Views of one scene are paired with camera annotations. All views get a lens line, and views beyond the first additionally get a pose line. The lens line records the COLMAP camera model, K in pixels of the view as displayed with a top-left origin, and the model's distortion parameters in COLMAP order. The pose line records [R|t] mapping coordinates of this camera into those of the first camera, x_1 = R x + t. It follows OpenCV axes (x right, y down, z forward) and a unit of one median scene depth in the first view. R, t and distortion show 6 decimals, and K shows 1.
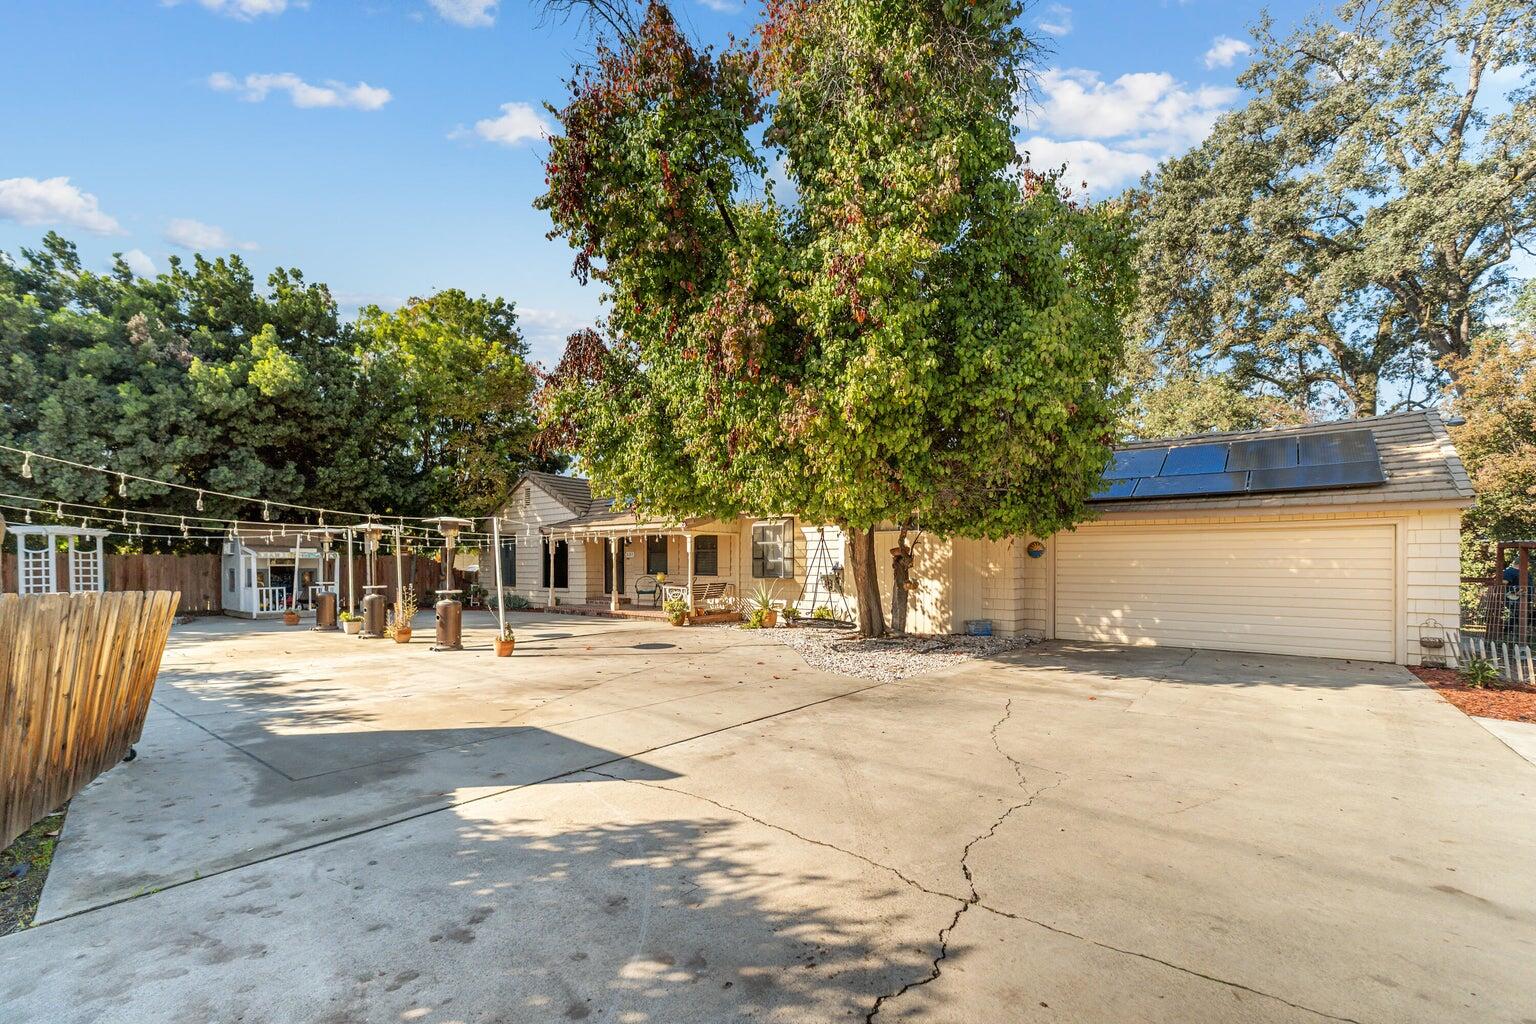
lens RADIAL K [[642.3, 0, 767.7], [0, 642.3, 589.9], [0, 0, 1]] dist [0.001555, 0.000335]
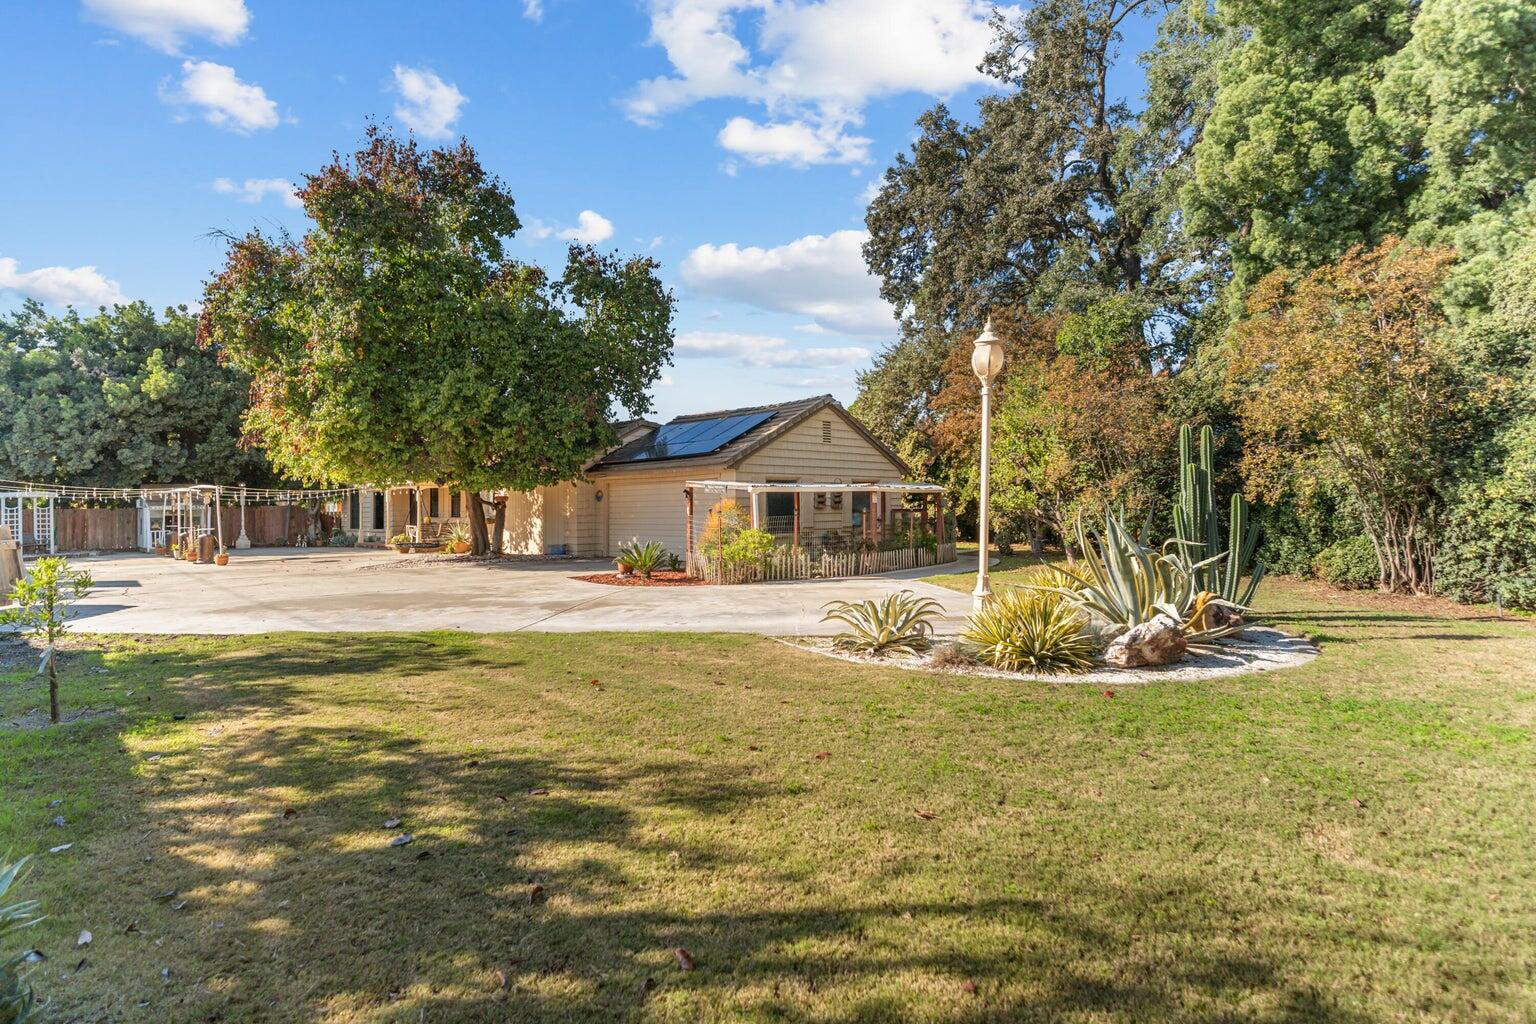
lens RADIAL K [[792.8, 0, 768.0], [0, 792.8, 512.0], [0, 0, 1]] dist [-0.001095, -0.000434]
pose [[0.990197, -0.015872, -0.138775, 0.856329], [0.011326, 0.999375, -0.033482, 0.030135], [0.139219, 0.031582, 0.989758, -0.582377]]
